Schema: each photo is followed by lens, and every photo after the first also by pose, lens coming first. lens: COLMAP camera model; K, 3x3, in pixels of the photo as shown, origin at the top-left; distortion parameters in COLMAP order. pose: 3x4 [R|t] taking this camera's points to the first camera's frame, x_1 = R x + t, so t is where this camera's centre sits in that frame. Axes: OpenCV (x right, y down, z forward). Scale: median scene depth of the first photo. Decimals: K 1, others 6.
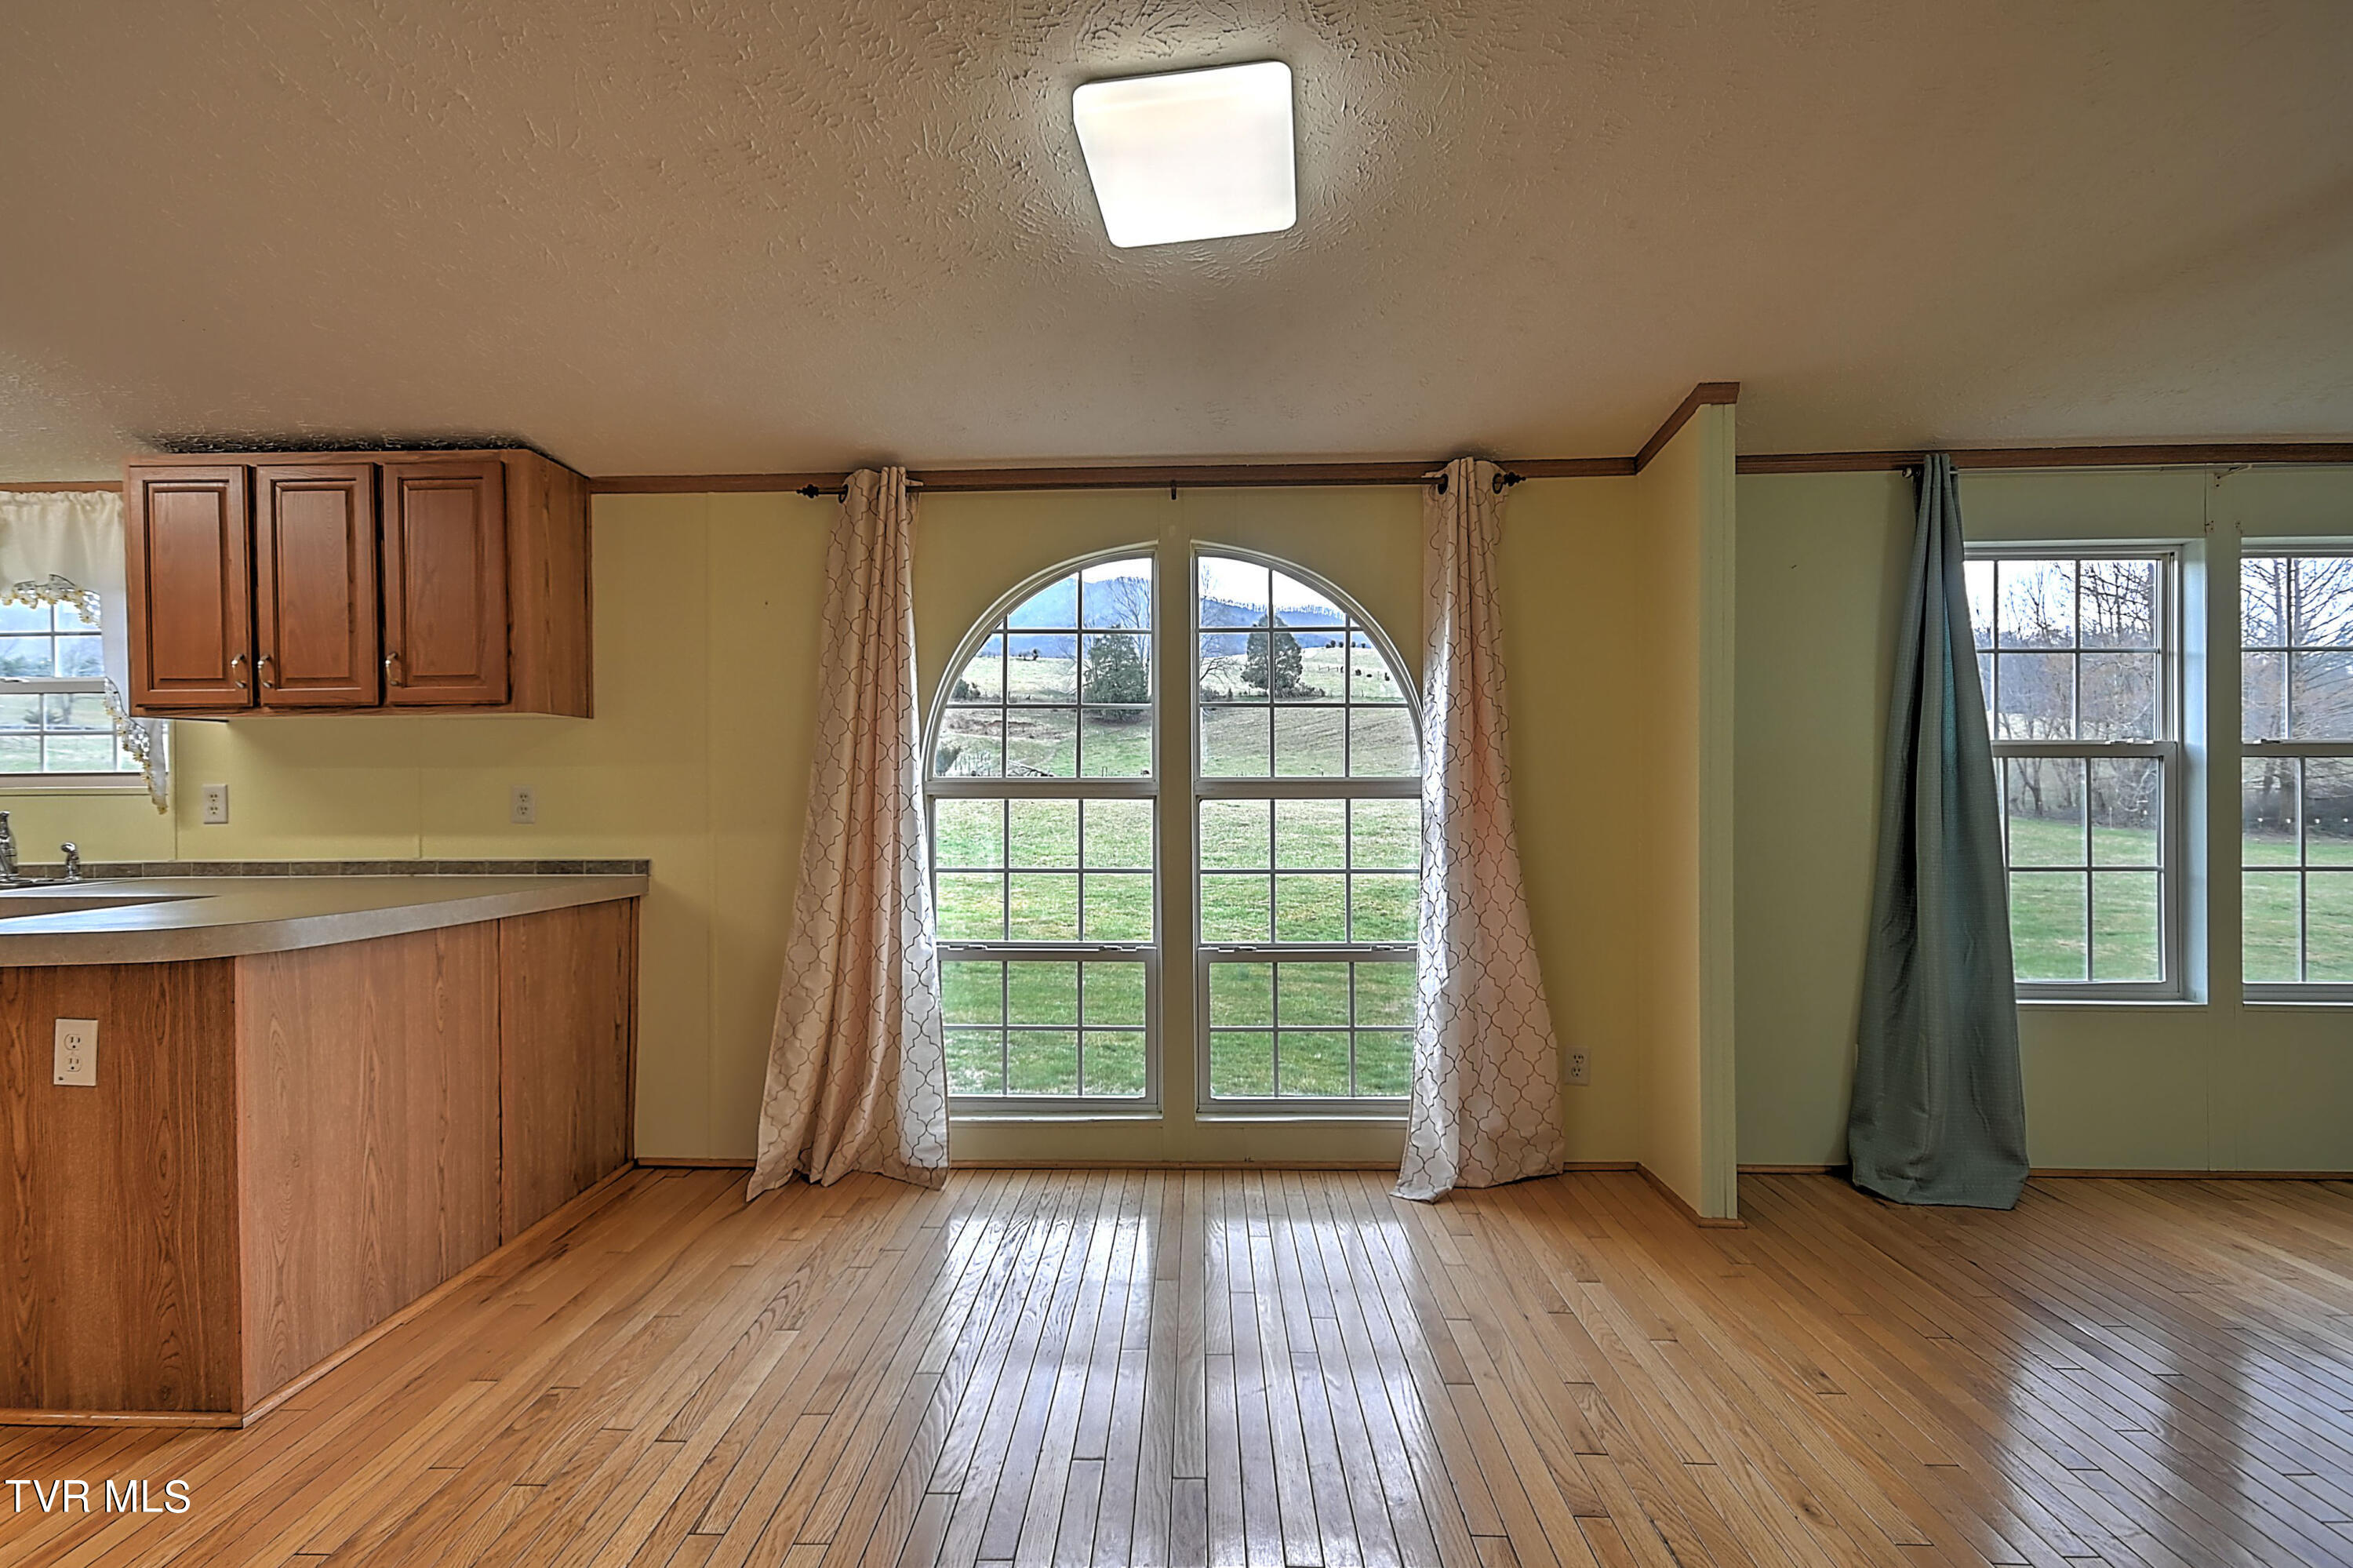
lens RADIAL K [[1103.8, 0, 1165.1], [0, 1103.8, 789.1], [0, 0, 1]] dist [0.015821, -0.002192]
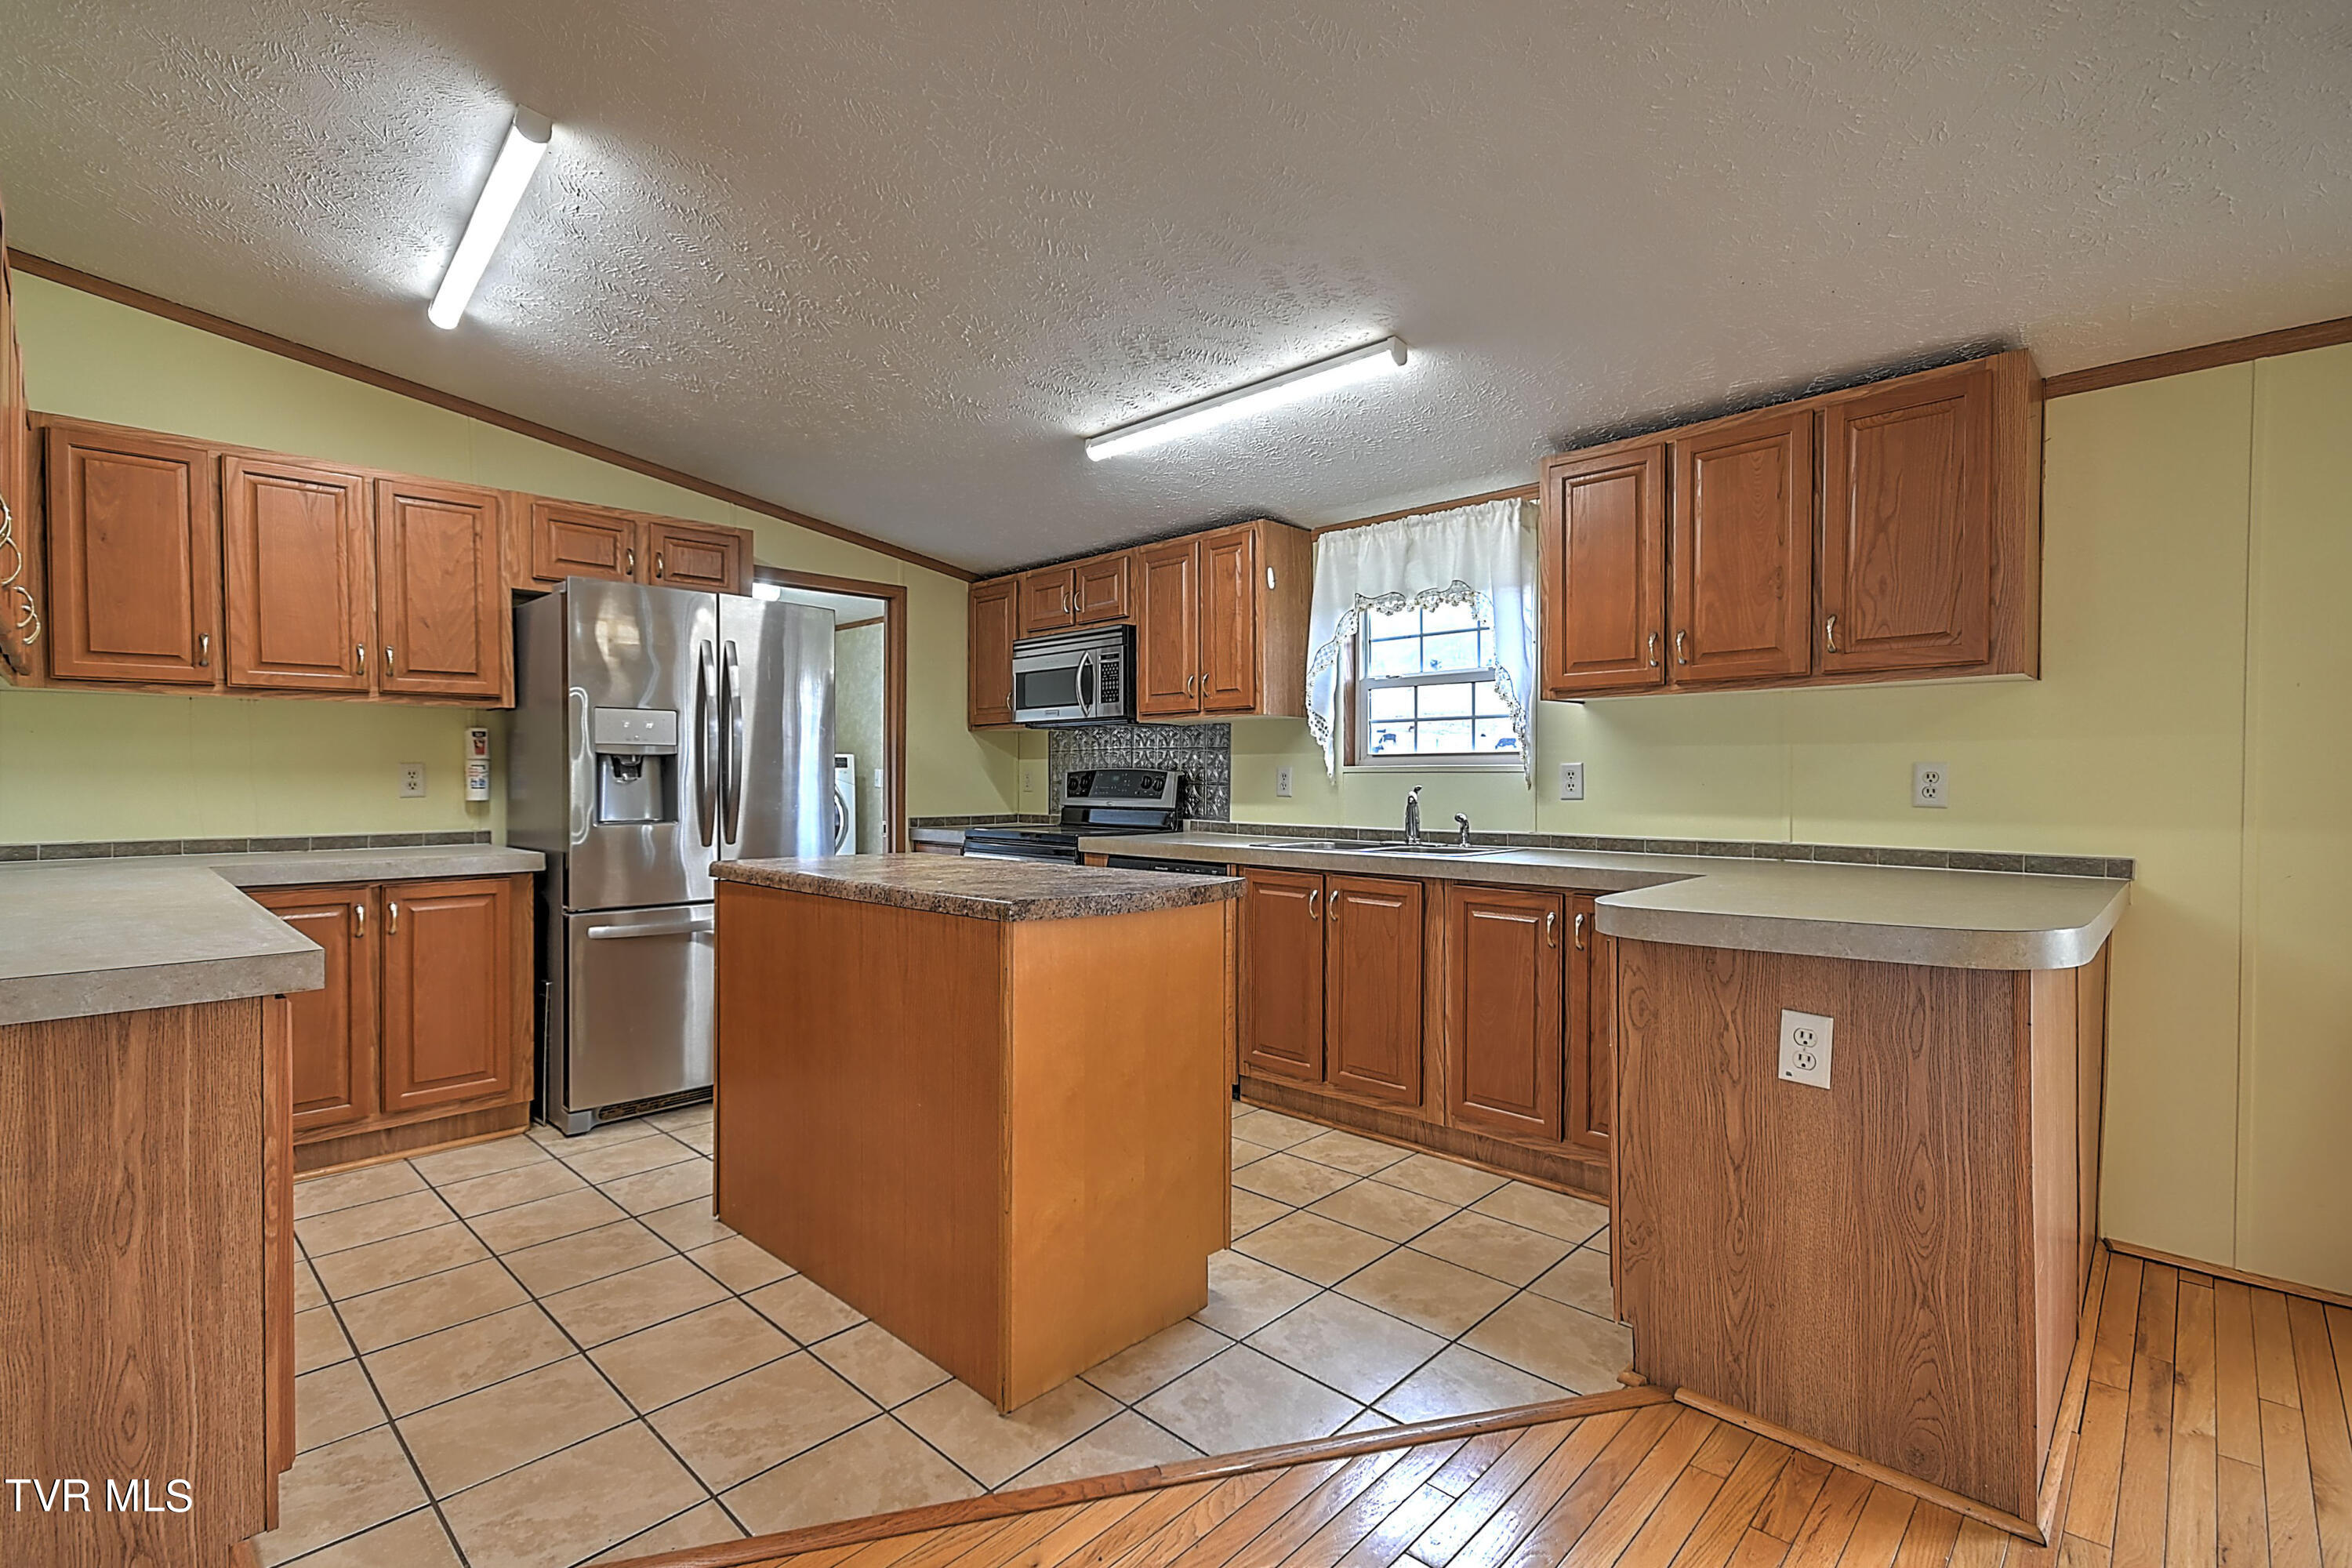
lens RADIAL K [[1058.7, 0, 1166.1], [0, 1058.7, 784.1], [0, 0, 1]] dist [0.014633, -0.004666]
pose [[0.734321, 0.011949, -0.678697, -0.480469], [-0.004016, 0.999904, 0.013258, 0.004387], [0.678790, -0.007010, 0.734299, -0.002123]]
